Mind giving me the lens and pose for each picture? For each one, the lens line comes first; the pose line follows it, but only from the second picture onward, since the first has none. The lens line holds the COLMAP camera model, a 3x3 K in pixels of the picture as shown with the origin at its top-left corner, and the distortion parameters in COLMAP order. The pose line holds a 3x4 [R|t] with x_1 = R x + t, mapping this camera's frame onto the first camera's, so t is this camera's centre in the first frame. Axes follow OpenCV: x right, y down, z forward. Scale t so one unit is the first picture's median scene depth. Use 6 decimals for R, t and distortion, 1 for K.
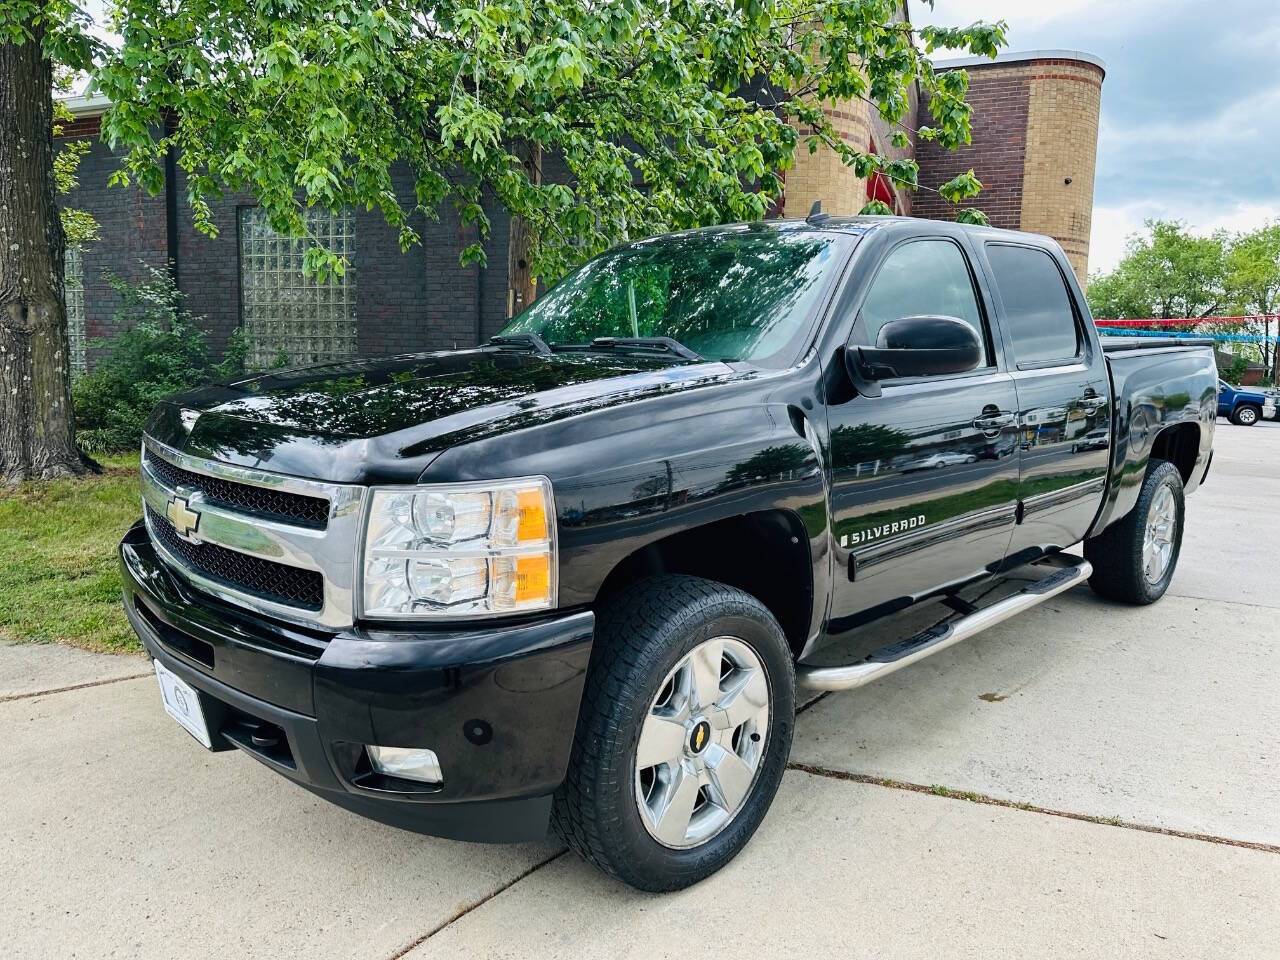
lens RADIAL K [[934.4, 0, 646.8], [0, 934.4, 472.3], [0, 0, 1]] dist [0.011926, -0.024209]
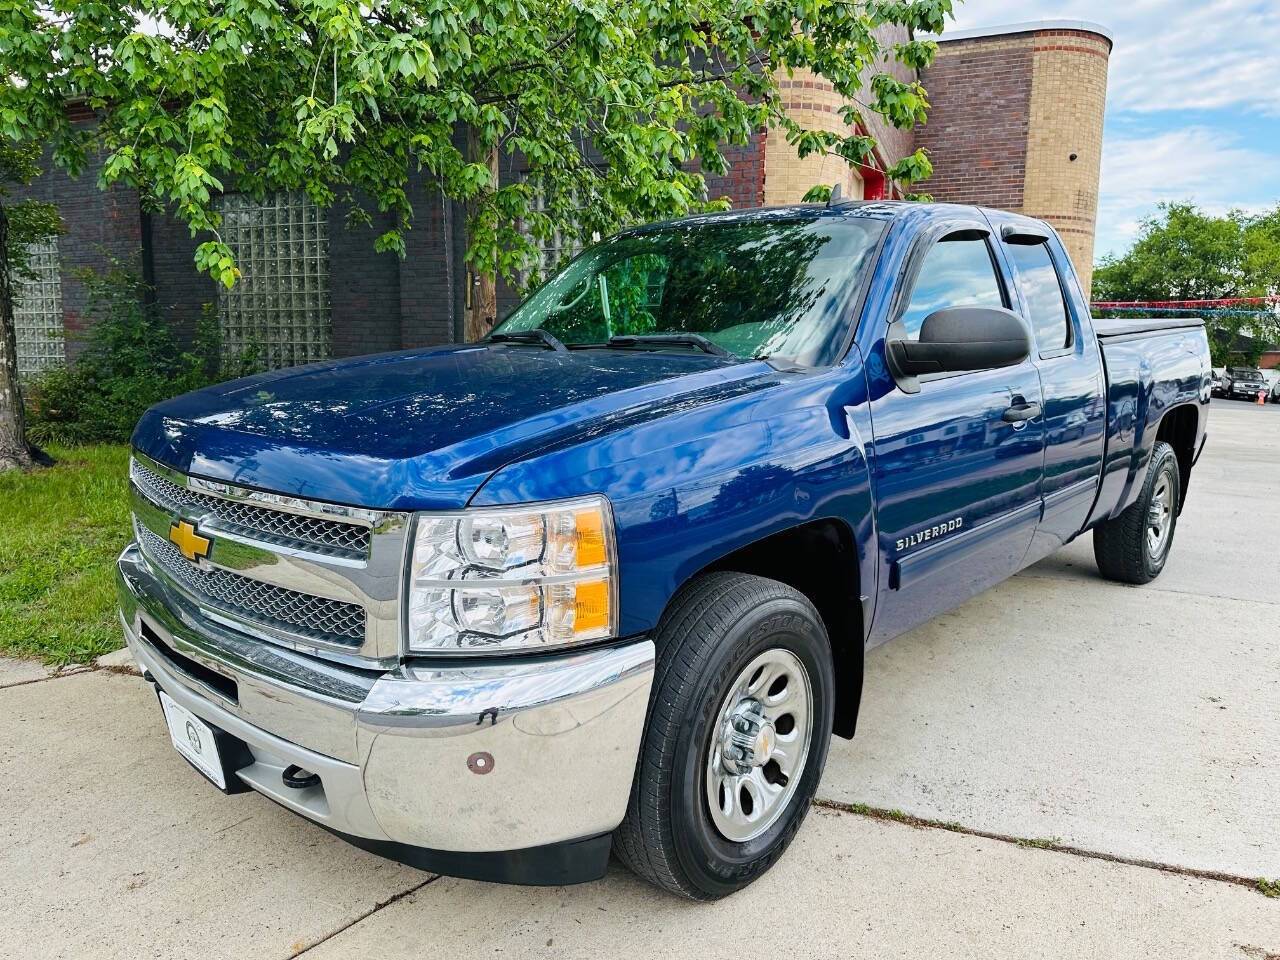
lens RADIAL K [[934.4, 0, 638.9], [0, 934.4, 489.1], [0, 0, 1]] dist [0.011926, -0.024209]
pose [[0.999742, -0.006724, -0.021686, 0.037369], [0.007337, 0.999573, 0.028300, 0.000456], [0.021487, -0.028452, 0.999364, 0.029283]]
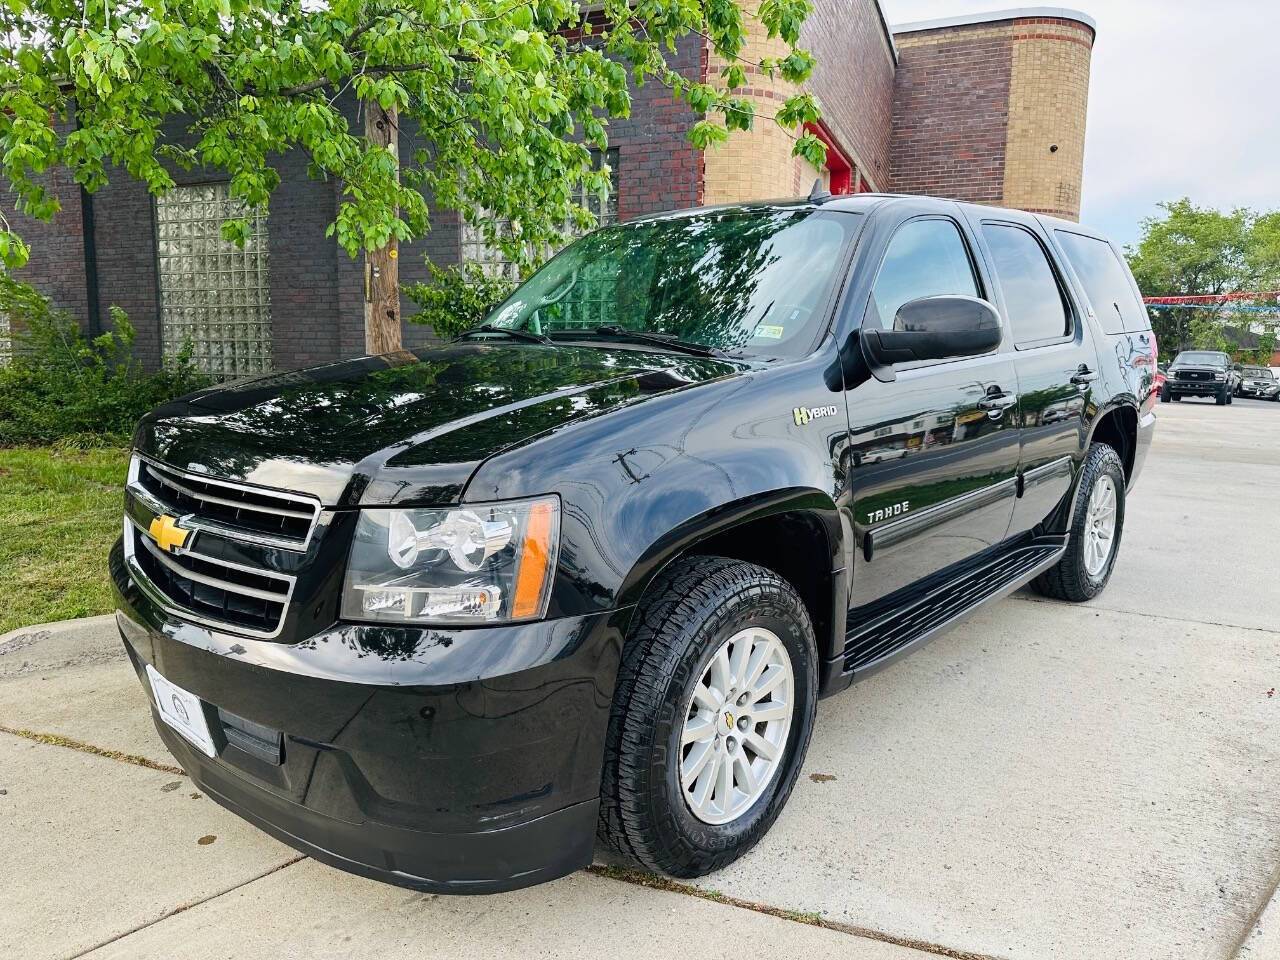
lens RADIAL K [[934.4, 0, 645.5], [0, 934.4, 484.6], [0, 0, 1]] dist [0.011926, -0.024209]
pose [[0.999493, -0.007338, -0.030978, 0.116679], [0.008110, 0.999658, 0.024861, -0.001269], [0.030785, -0.025099, 0.999211, 0.070835]]
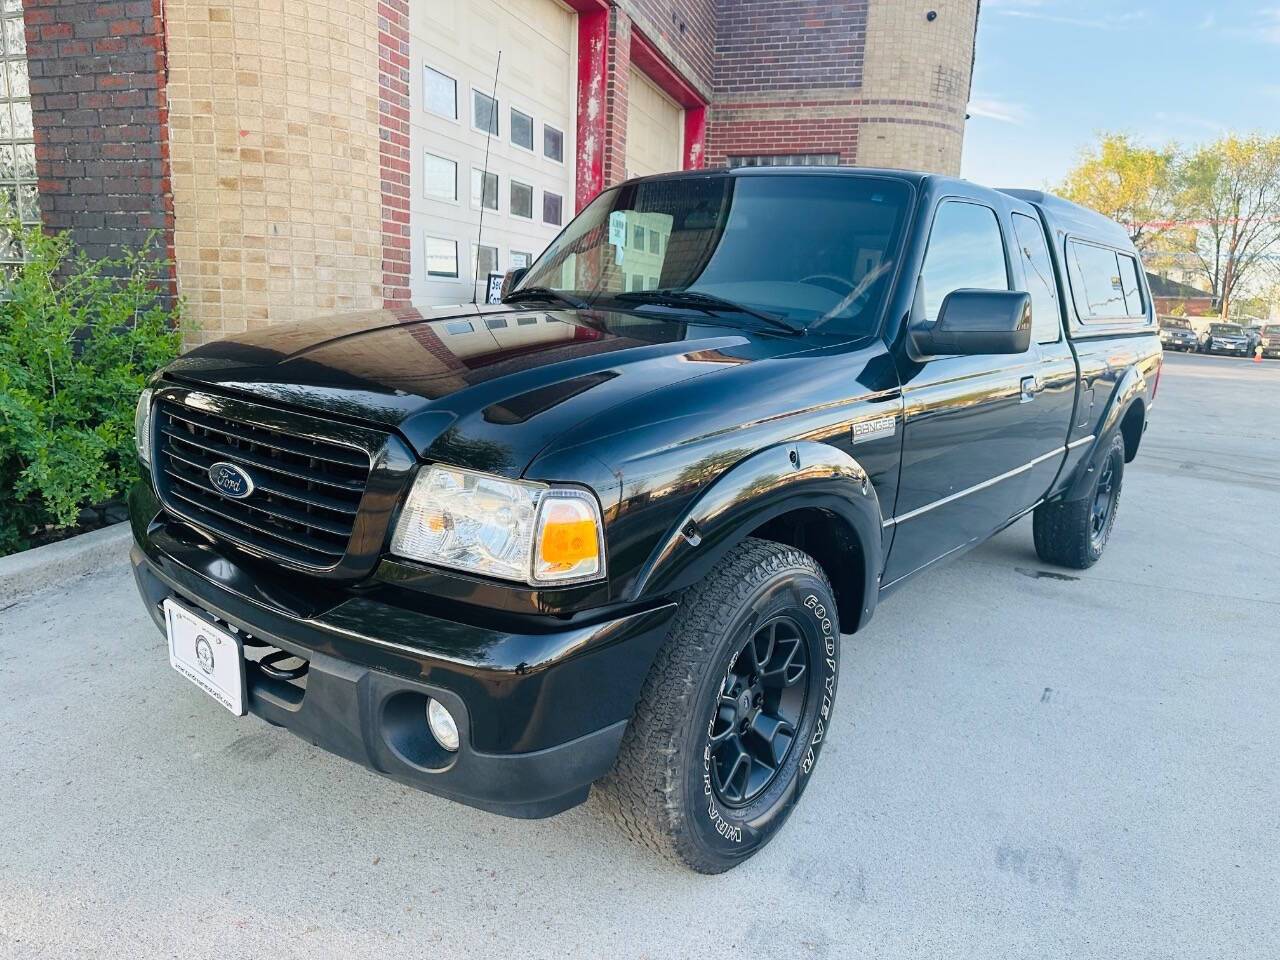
lens RADIAL K [[934.4, 0, 641.1], [0, 934.4, 489.9], [0, 0, 1]] dist [0.011926, -0.024209]
pose [[0.999203, 0.003789, 0.039724, 0.367960], [-0.007684, 0.995121, 0.098362, -0.055942], [-0.039158, -0.098589, 0.994358, 0.510374]]
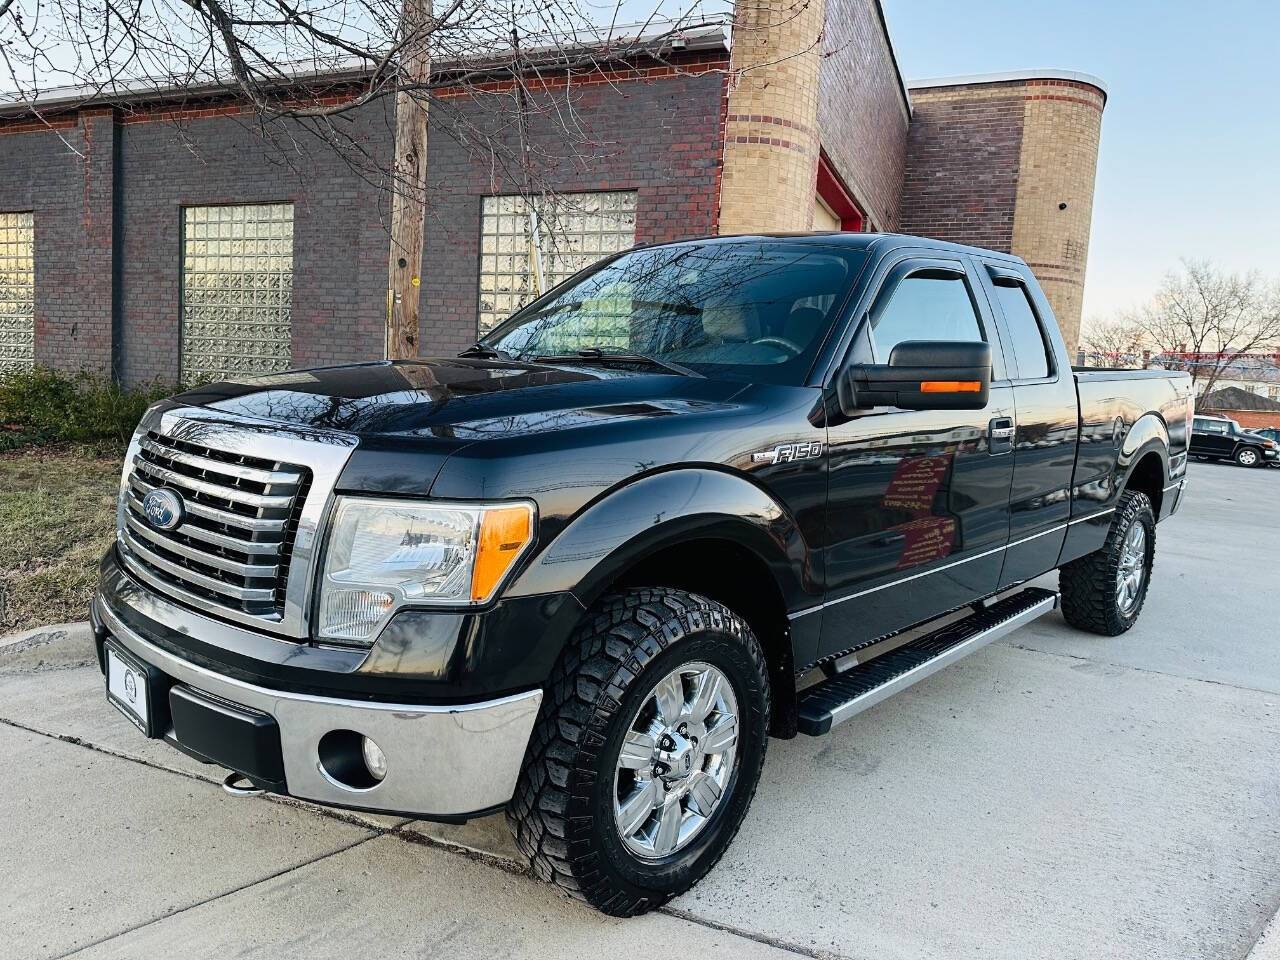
lens RADIAL K [[934.4, 0, 635.9], [0, 934.4, 482.2], [0, 0, 1]] dist [0.011926, -0.024209]
pose [[0.998444, 0.038833, -0.040032, 0.111340], [-0.039364, 0.999146, -0.012576, -0.000830], [0.039509, 0.014132, 0.999119, 0.054591]]
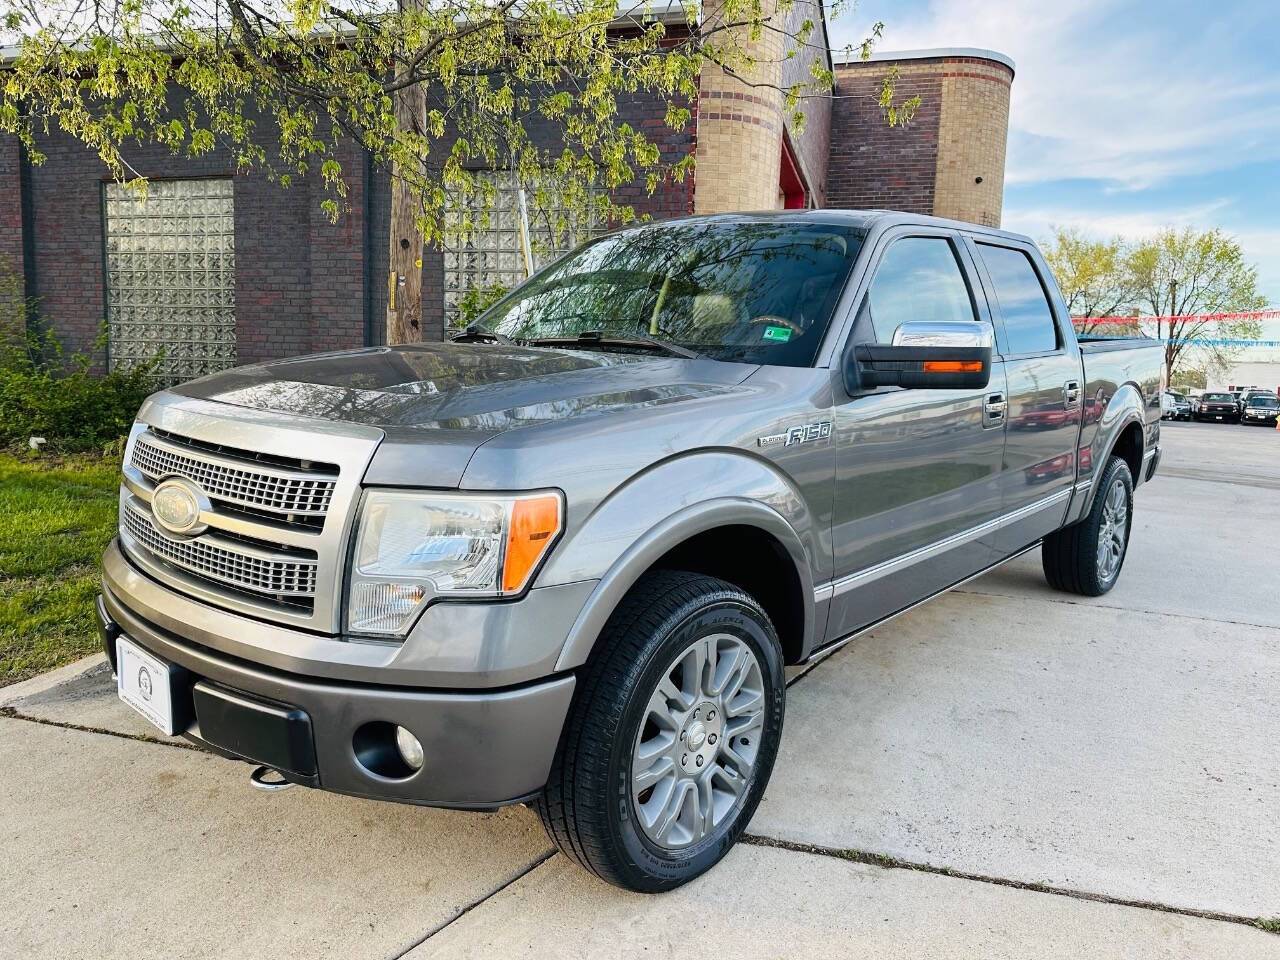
lens RADIAL K [[934.4, 0, 649.6], [0, 934.4, 479.2], [0, 0, 1]] dist [0.011926, -0.024209]
pose [[0.996022, -0.000604, 0.089104, 0.017046], [-0.000421, 0.999934, 0.011478, -0.004207], [-0.089105, -0.011470, 0.995956, 0.052036]]
